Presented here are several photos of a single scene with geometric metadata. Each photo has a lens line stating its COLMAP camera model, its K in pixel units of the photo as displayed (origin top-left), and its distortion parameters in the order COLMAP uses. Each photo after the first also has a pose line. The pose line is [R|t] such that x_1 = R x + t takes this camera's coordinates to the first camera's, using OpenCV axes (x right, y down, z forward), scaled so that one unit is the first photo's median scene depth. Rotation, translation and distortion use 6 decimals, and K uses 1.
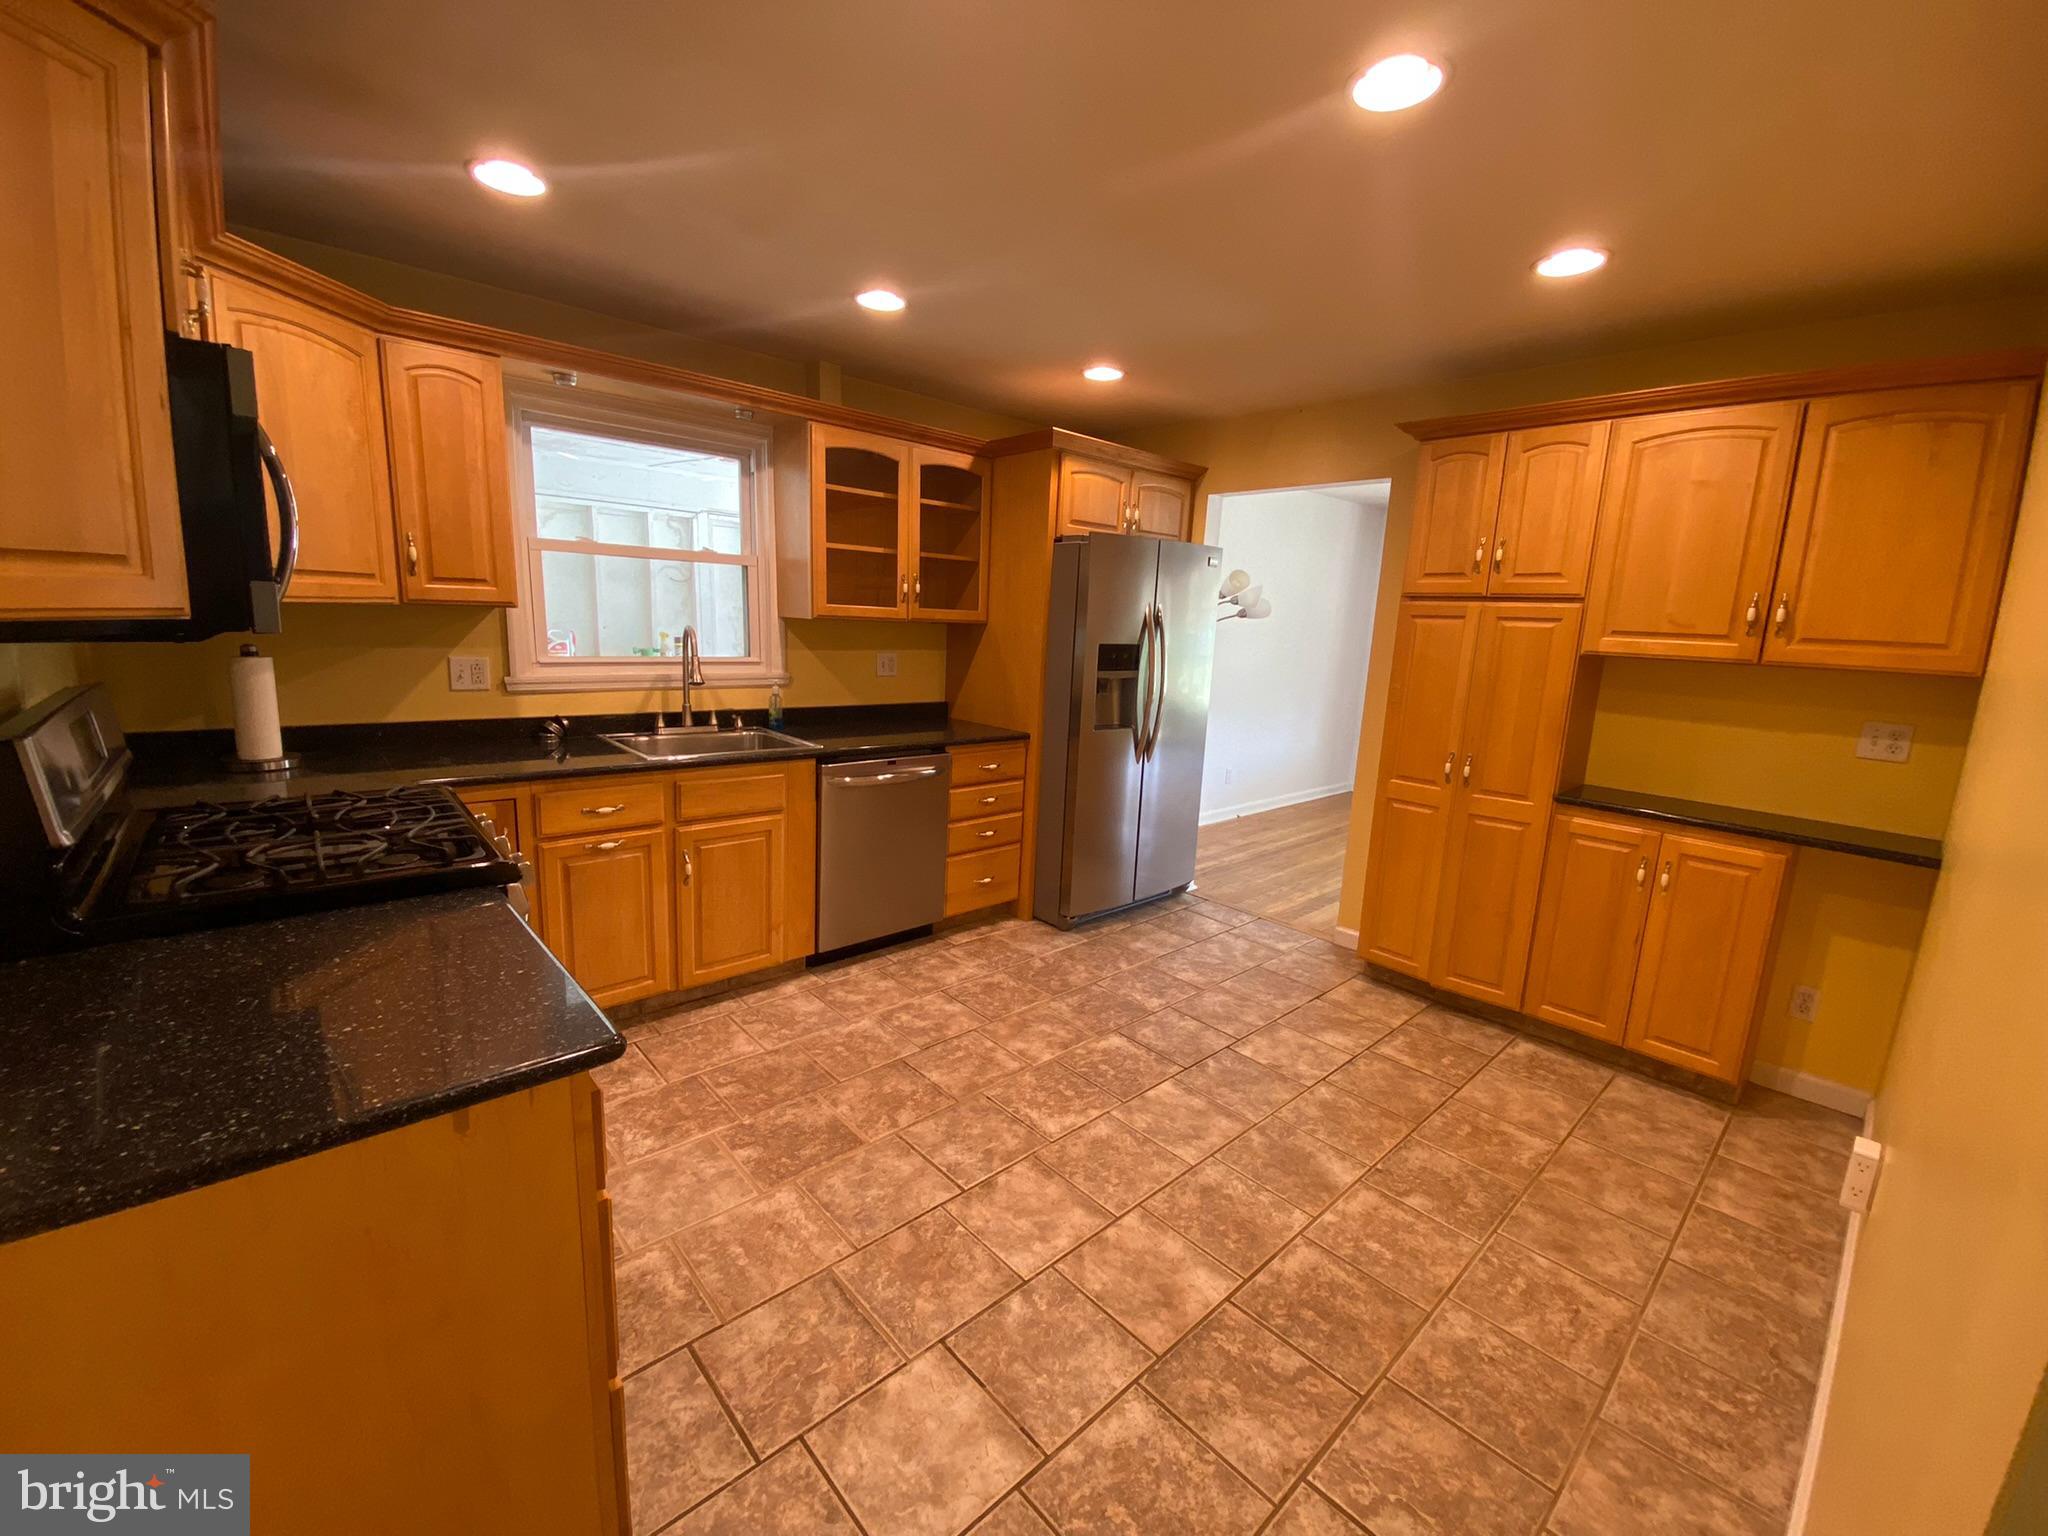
lens RADIAL K [[835.7, 0, 1015.0], [0, 835.7, 765.8], [0, 0, 1]] dist [-0.046604, -0.000959]
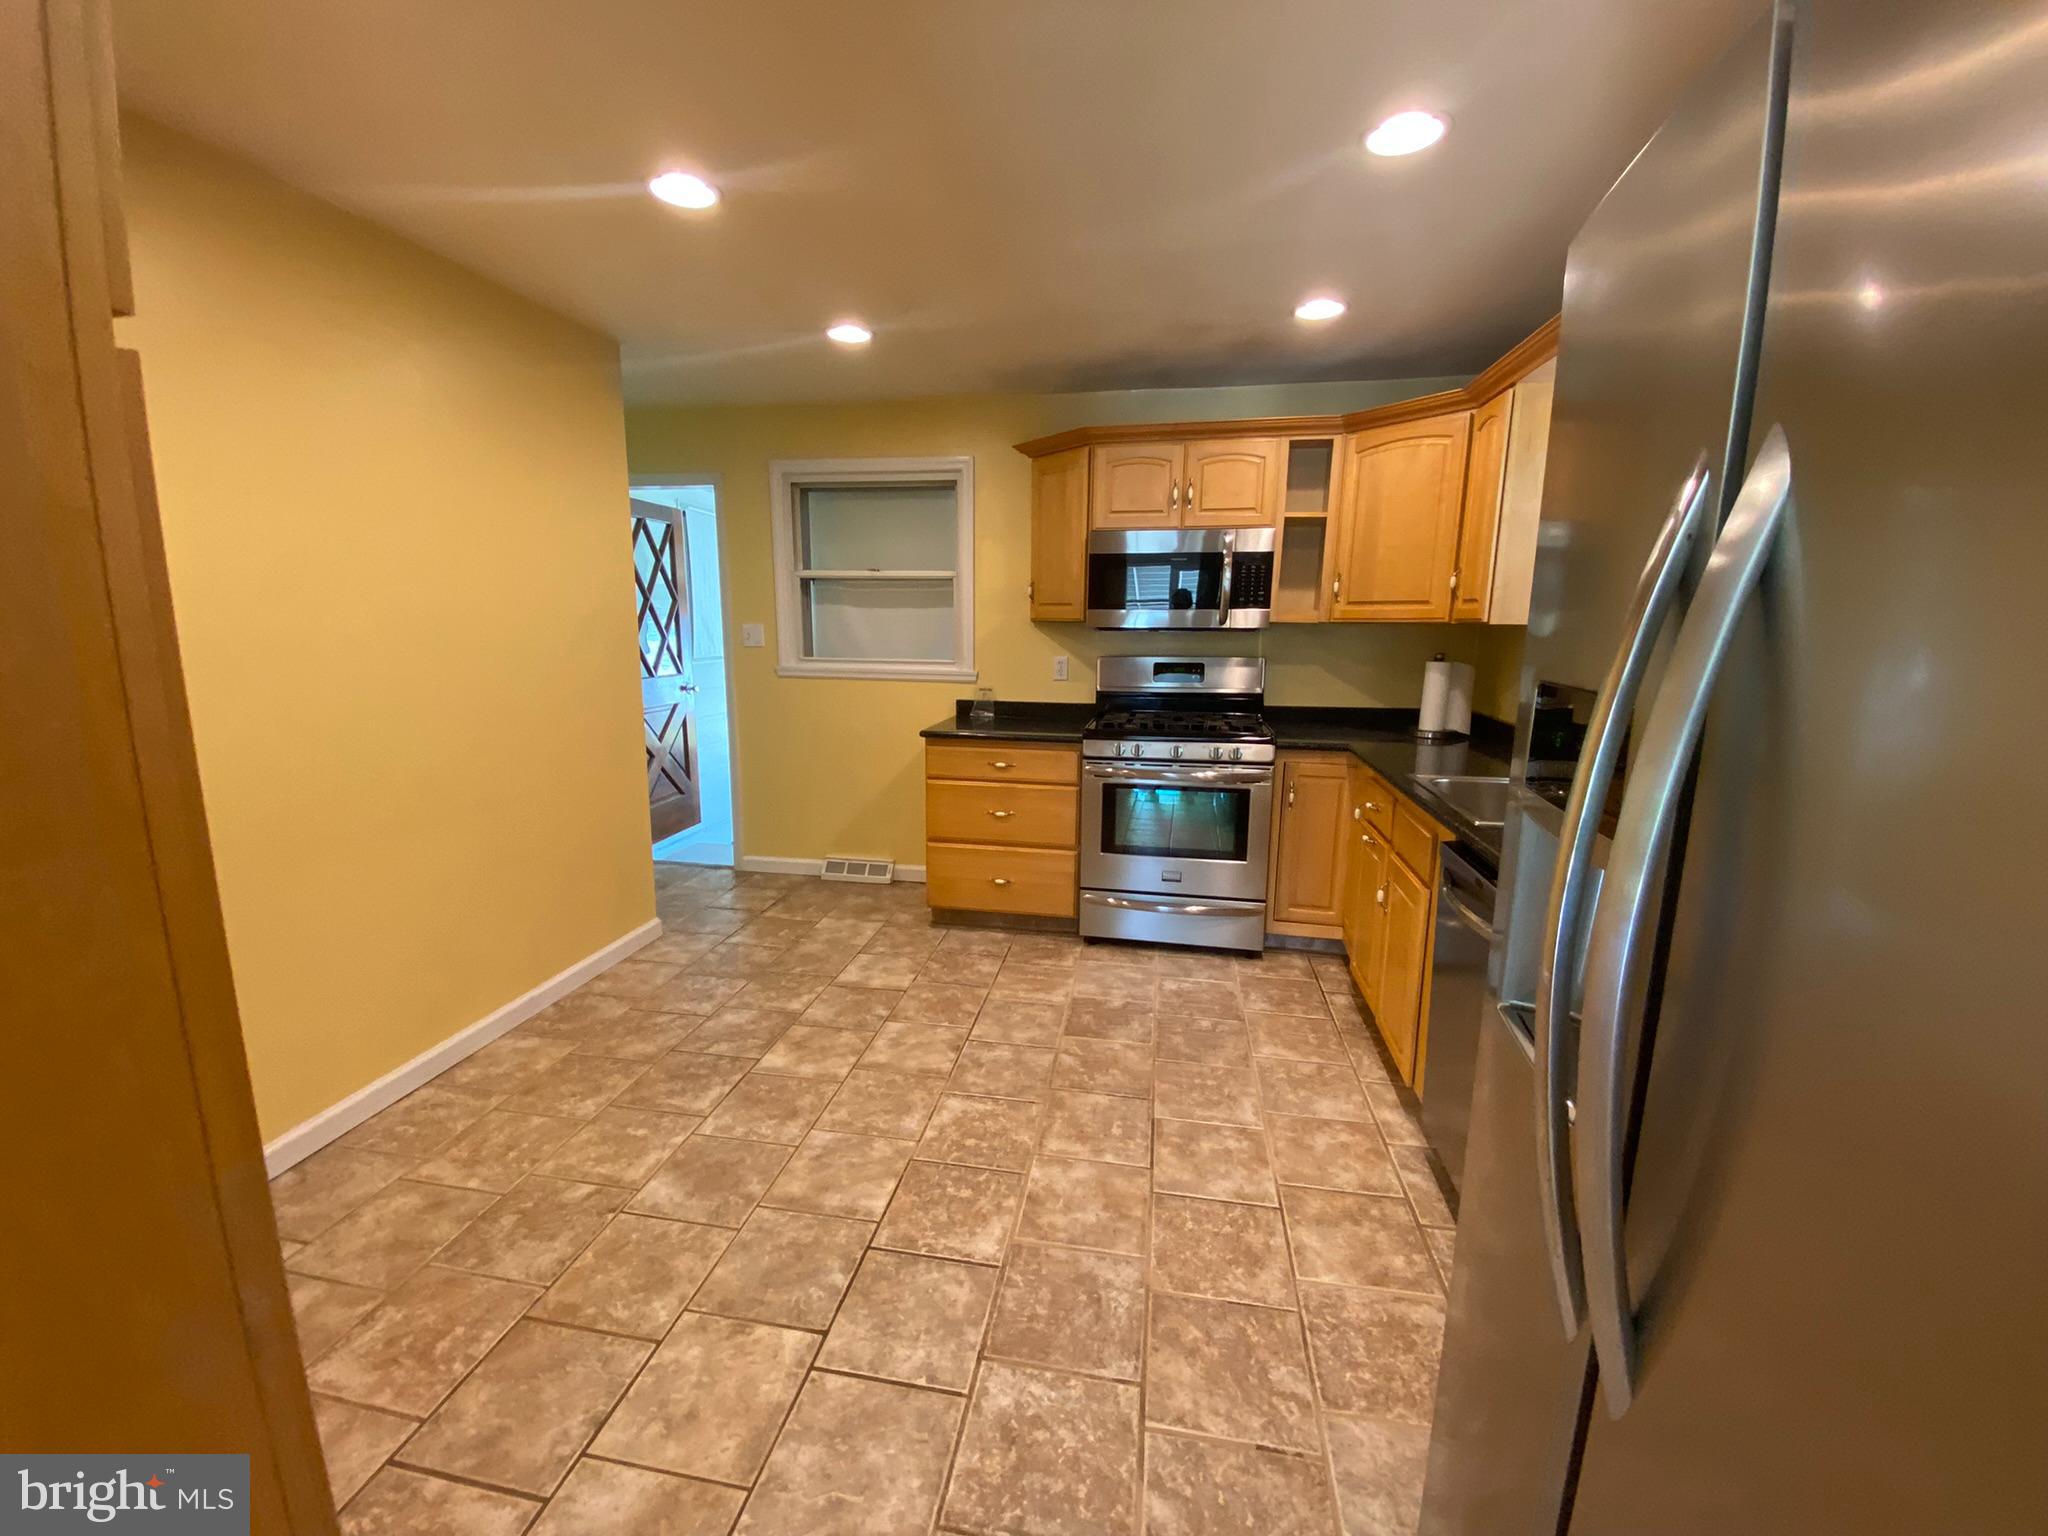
lens RADIAL K [[835.7, 0, 1024.2], [0, 835.7, 760.4], [0, 0, 1]] dist [-0.046604, -0.000959]
pose [[-0.794901, 0.052825, -0.604435, 0.584513], [-0.154932, 0.945505, 0.286386, -0.272928], [0.586624, 0.321295, -0.743399, 1.719428]]
